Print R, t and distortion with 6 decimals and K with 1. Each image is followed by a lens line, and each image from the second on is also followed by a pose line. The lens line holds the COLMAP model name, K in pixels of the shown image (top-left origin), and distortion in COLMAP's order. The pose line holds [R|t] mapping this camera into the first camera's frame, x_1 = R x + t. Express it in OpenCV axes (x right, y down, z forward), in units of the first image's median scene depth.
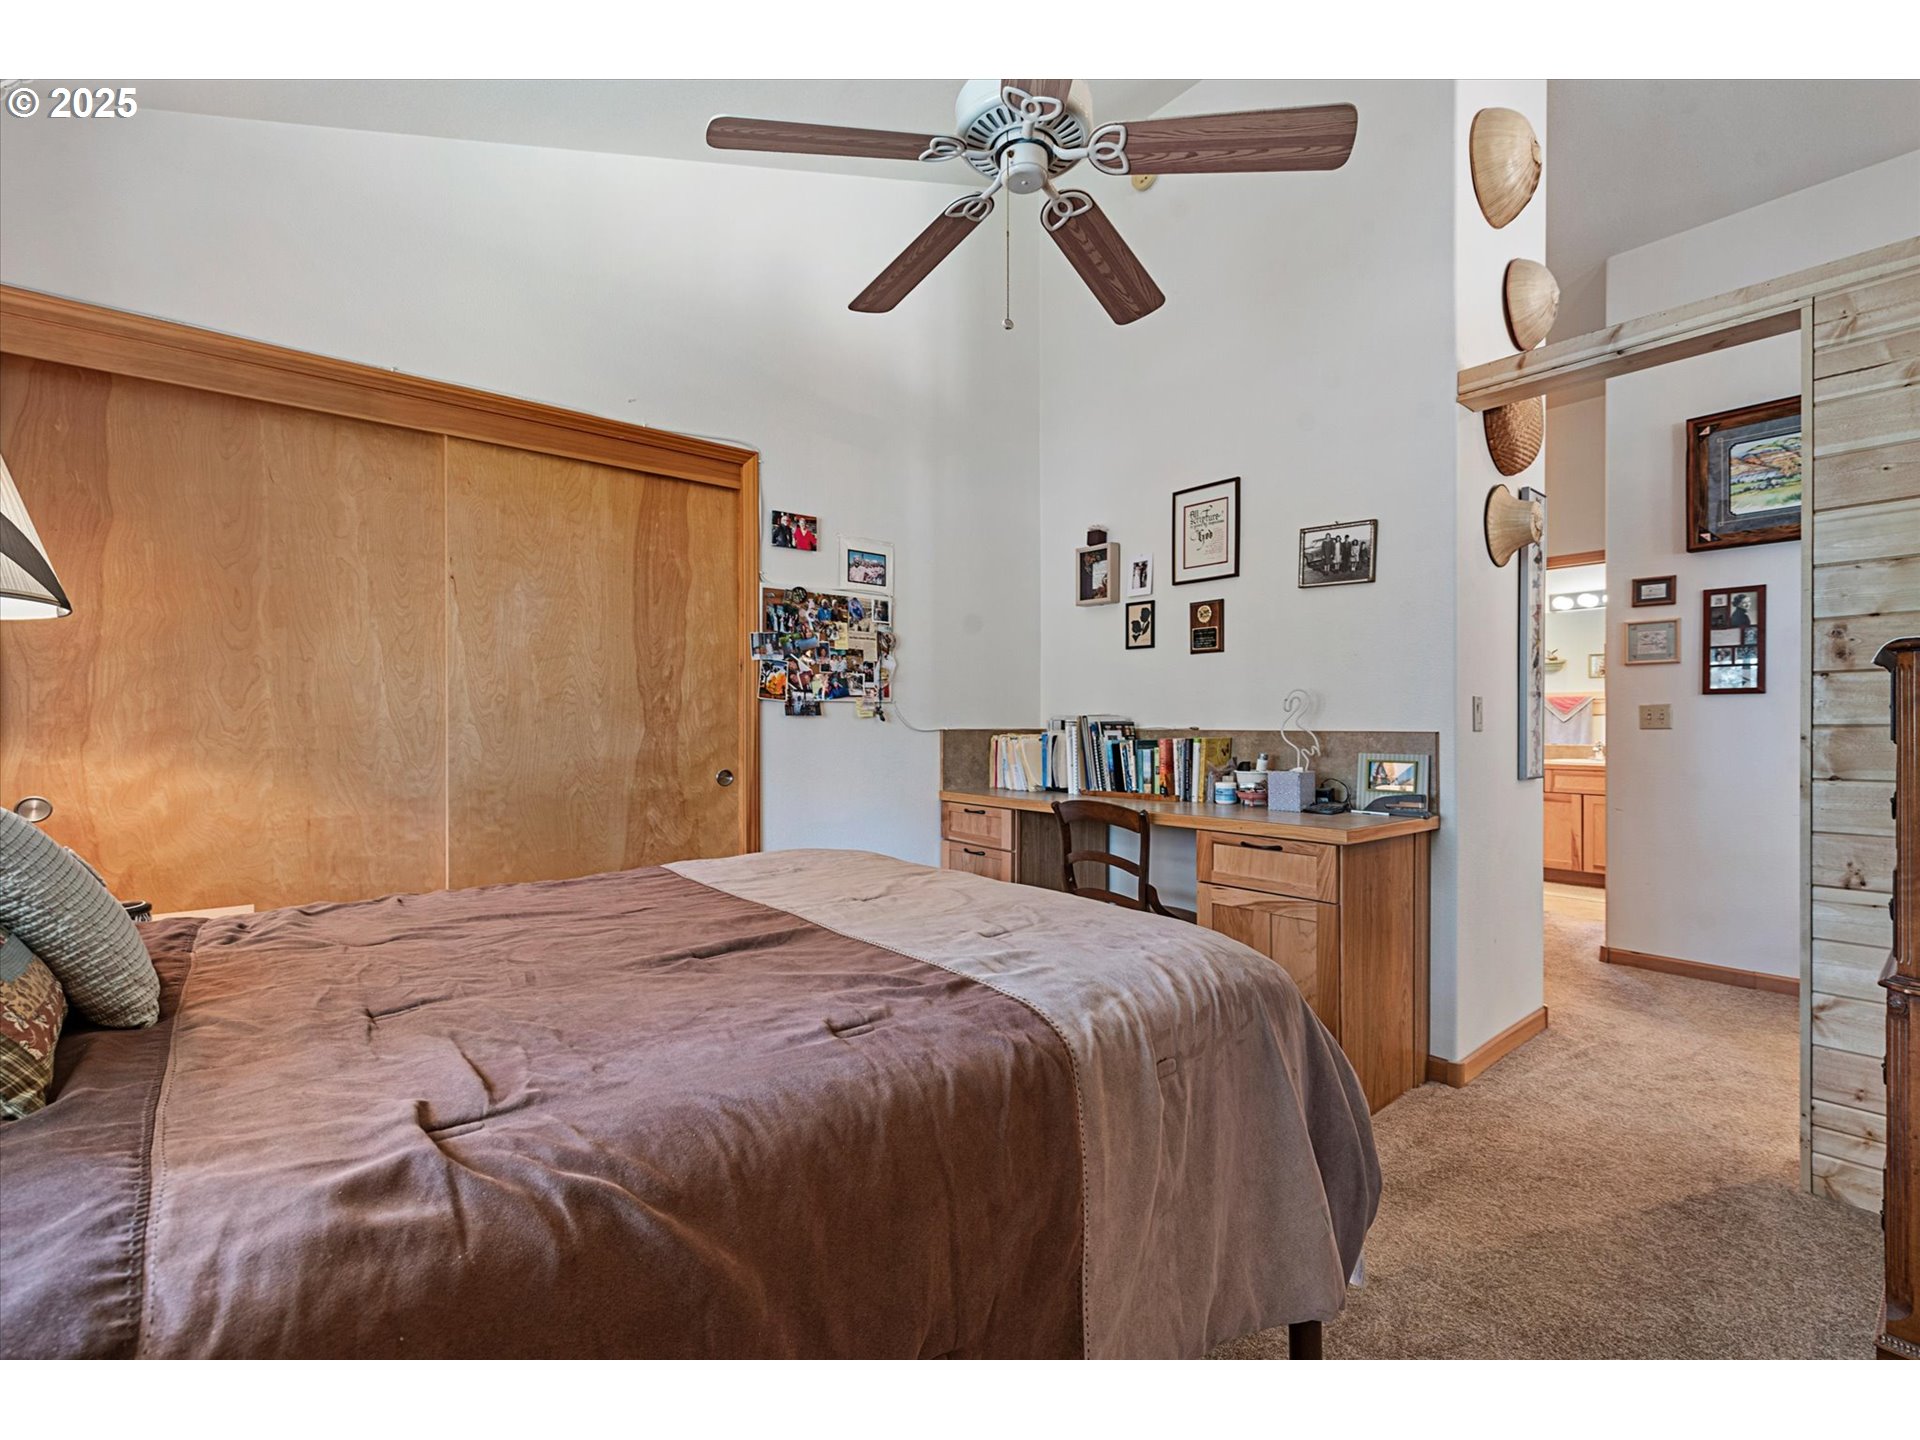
lens RADIAL K [[825.4, 0, 956.1], [0, 825.4, 718.5], [0, 0, 1]] dist [0.001507, -0.000870]
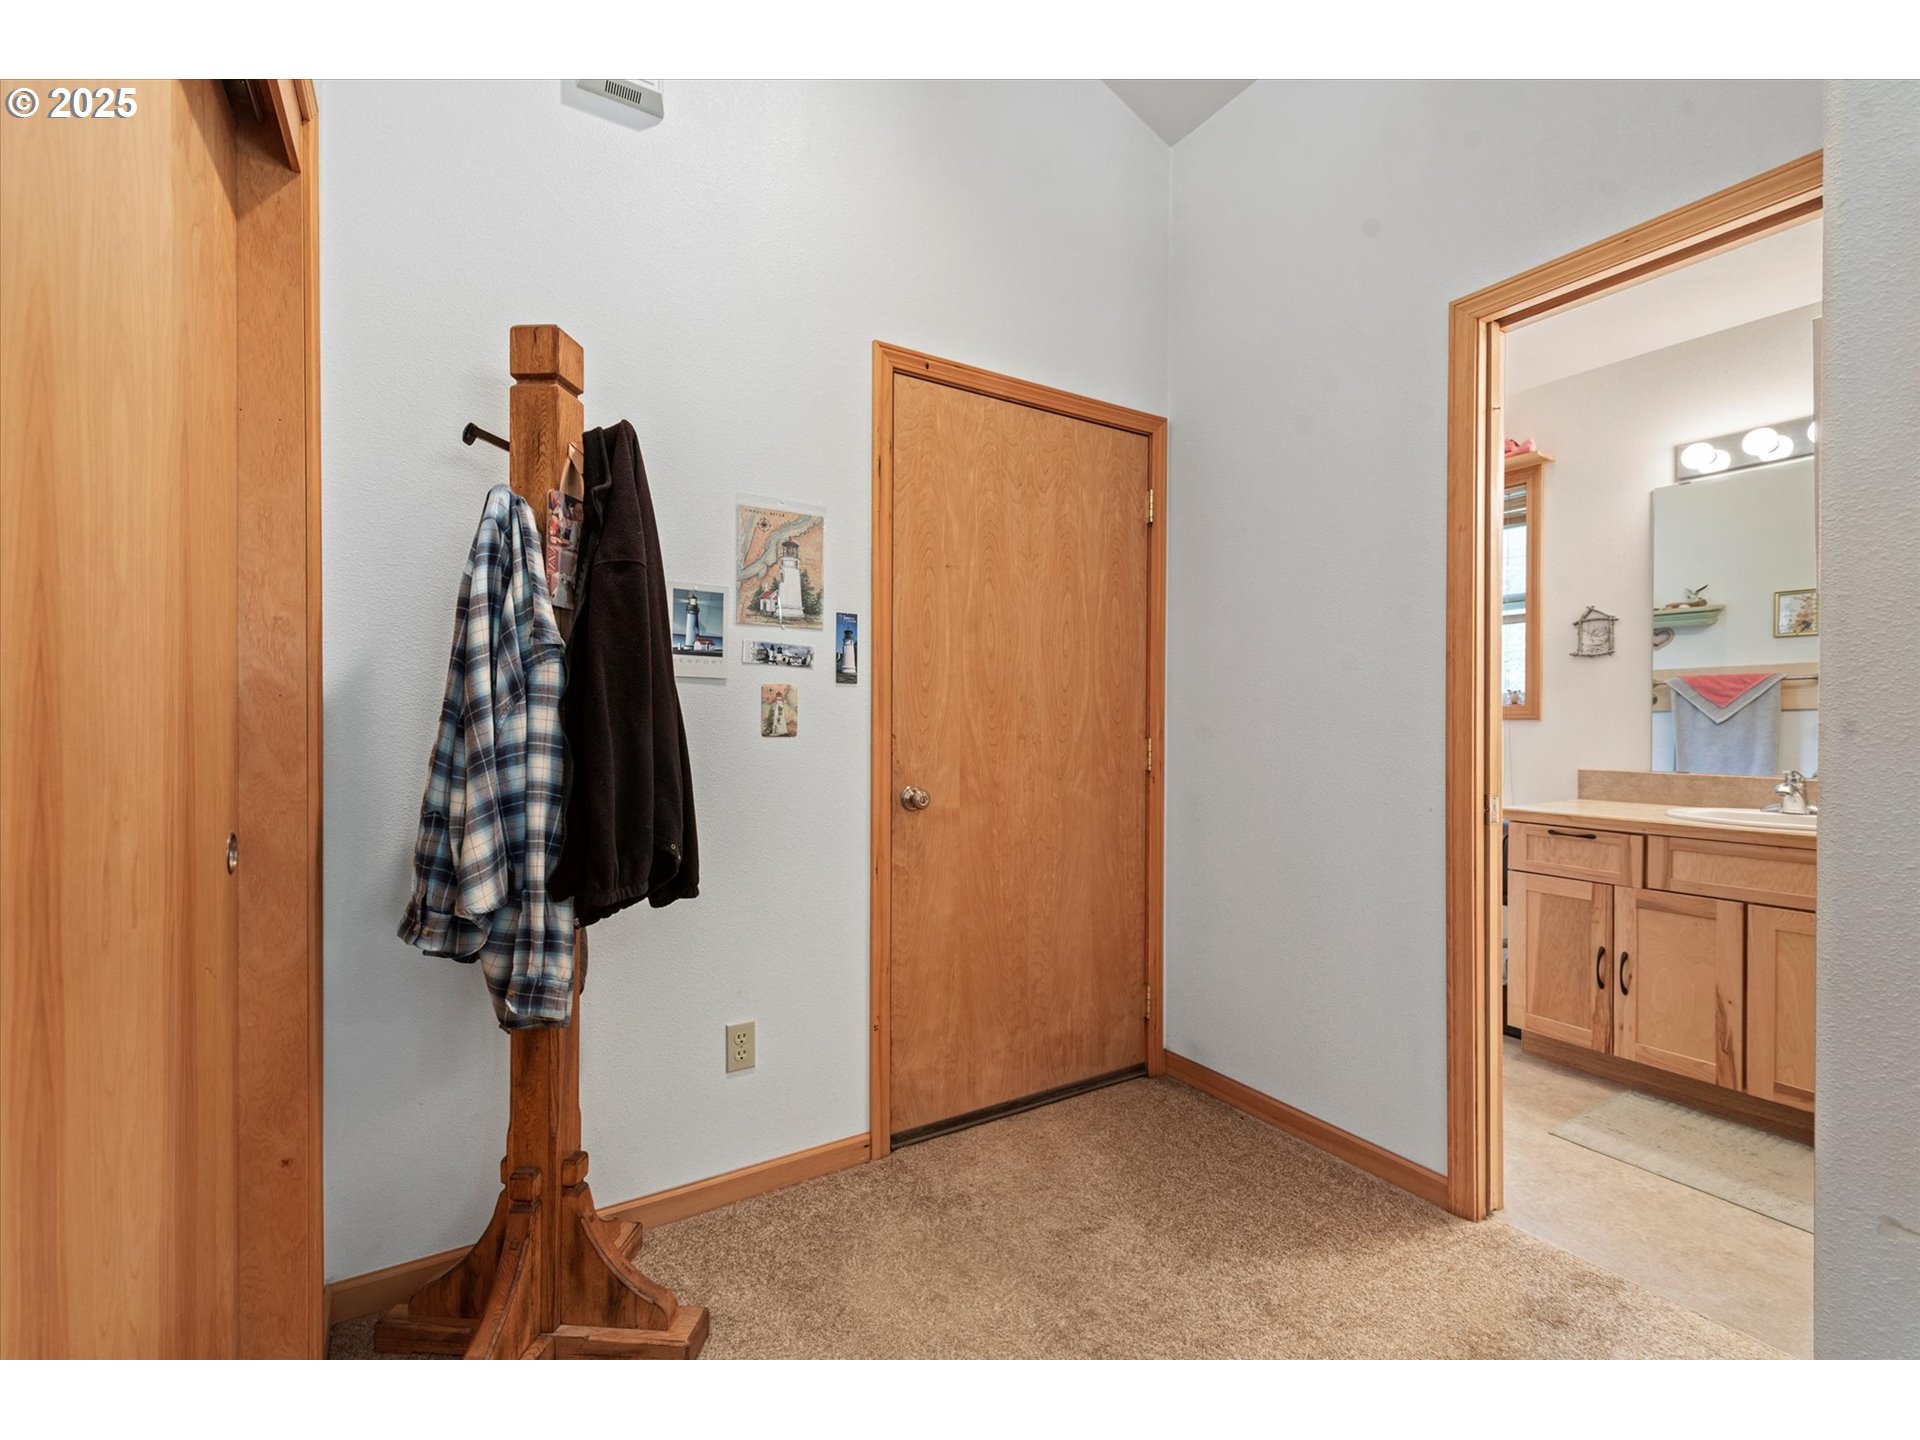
lens RADIAL K [[825.4, 0, 964.8], [0, 825.4, 724.5], [0, 0, 1]] dist [0.001507, -0.000870]
pose [[0.991906, 0.005489, -0.126854, 0.401375], [-0.004774, 0.999971, 0.005941, 0.004275], [0.126883, -0.005288, 0.991904, 0.514289]]
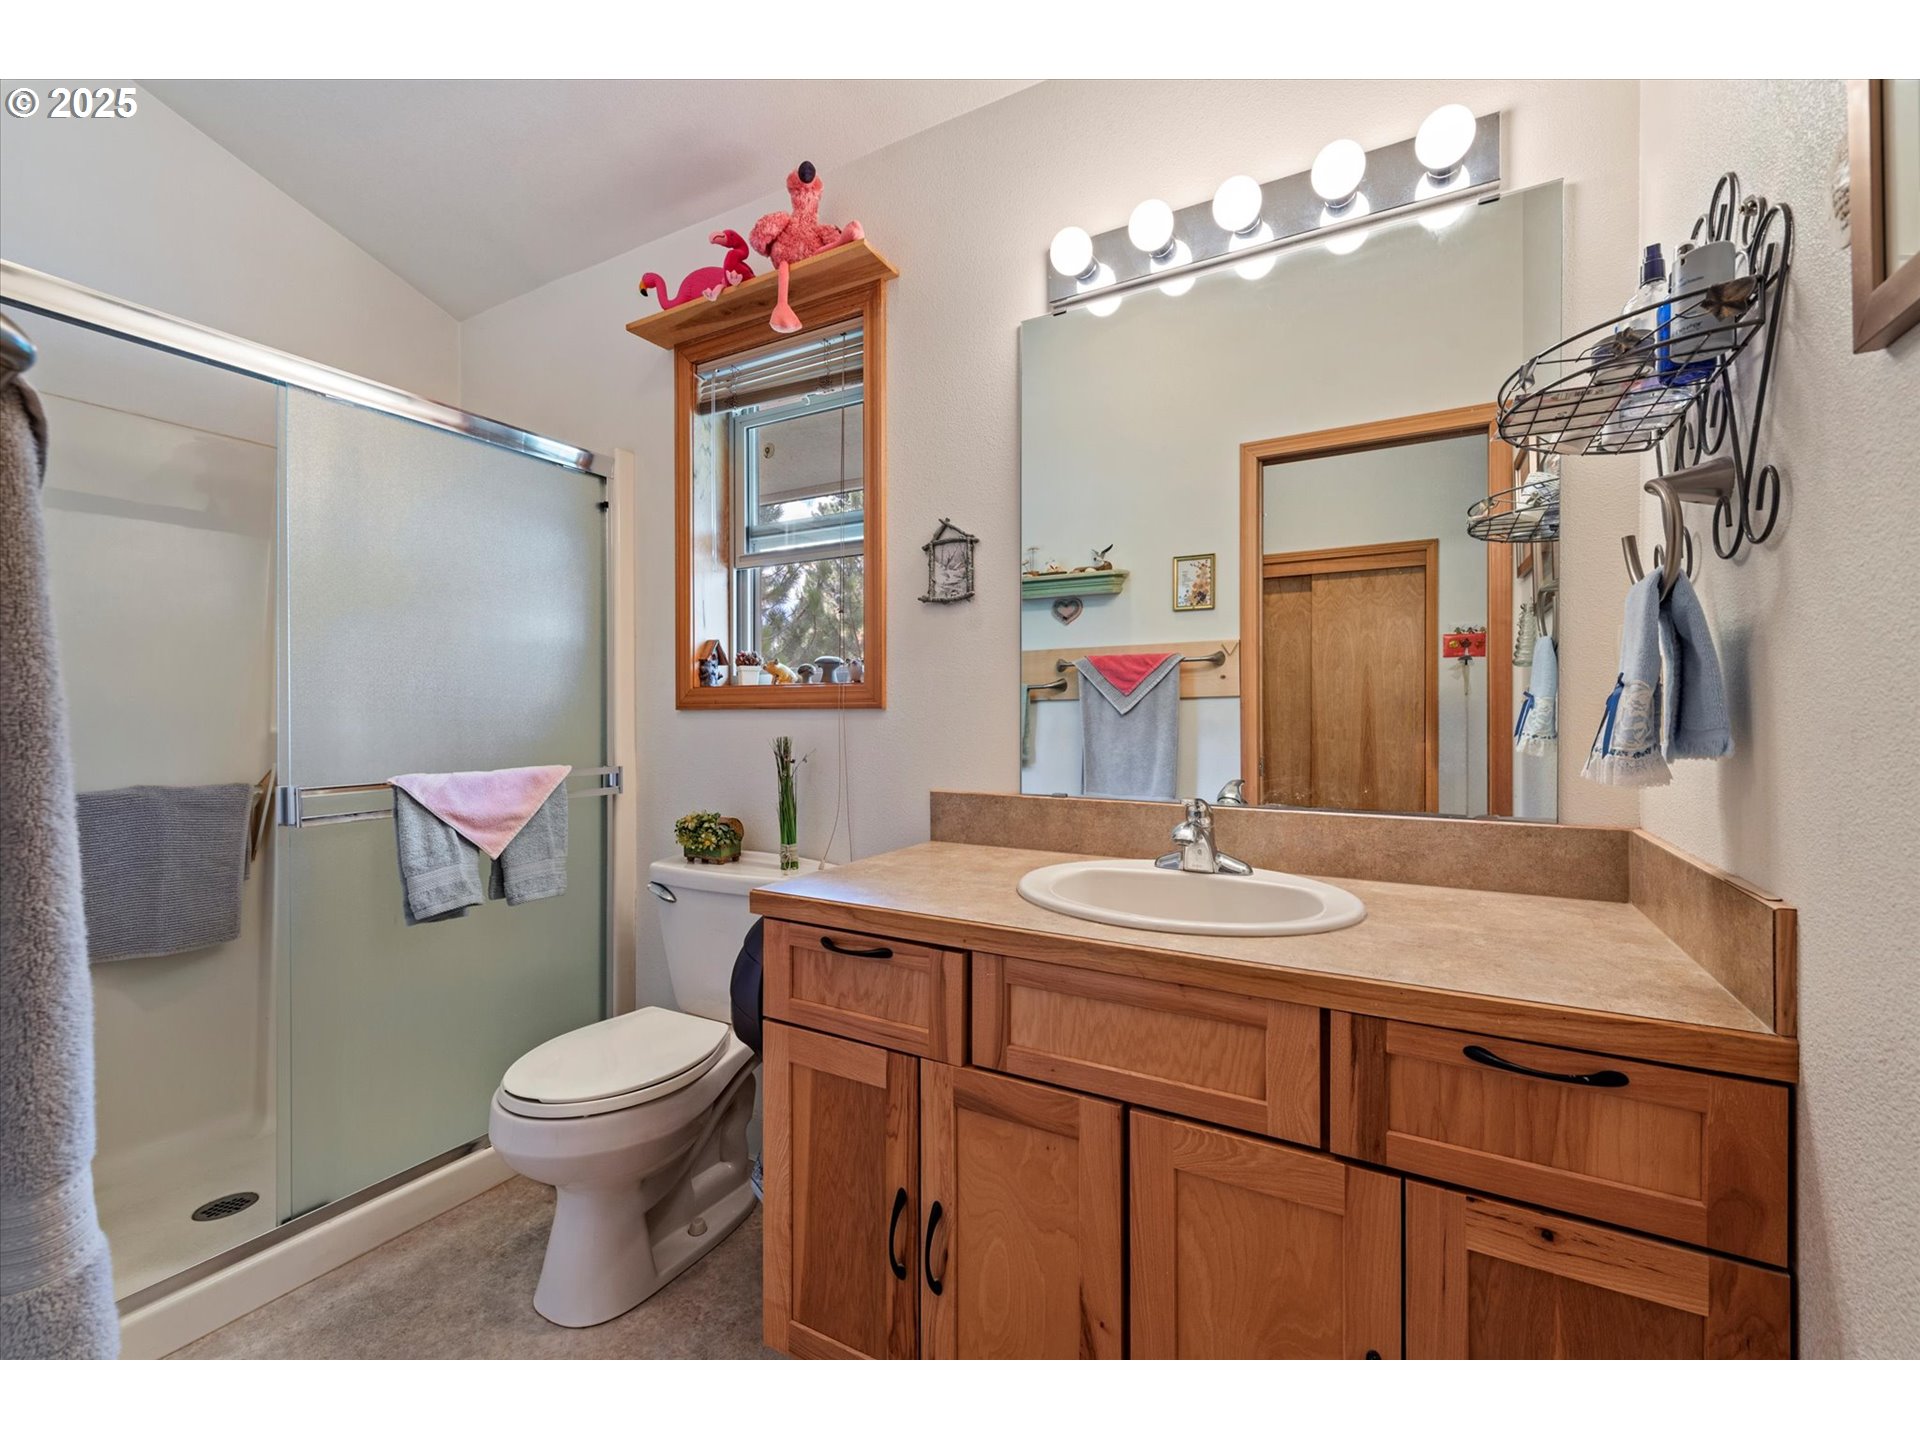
lens RADIAL K [[825.4, 0, 953.3], [0, 825.4, 715.4], [0, 0, 1]] dist [0.001507, -0.000870]
pose [[0.927097, 0.001394, 0.374818, 0.603336], [-0.001323, 0.999999, -0.000447, 0.005333], [-0.374819, -0.000081, 0.927098, 0.778848]]
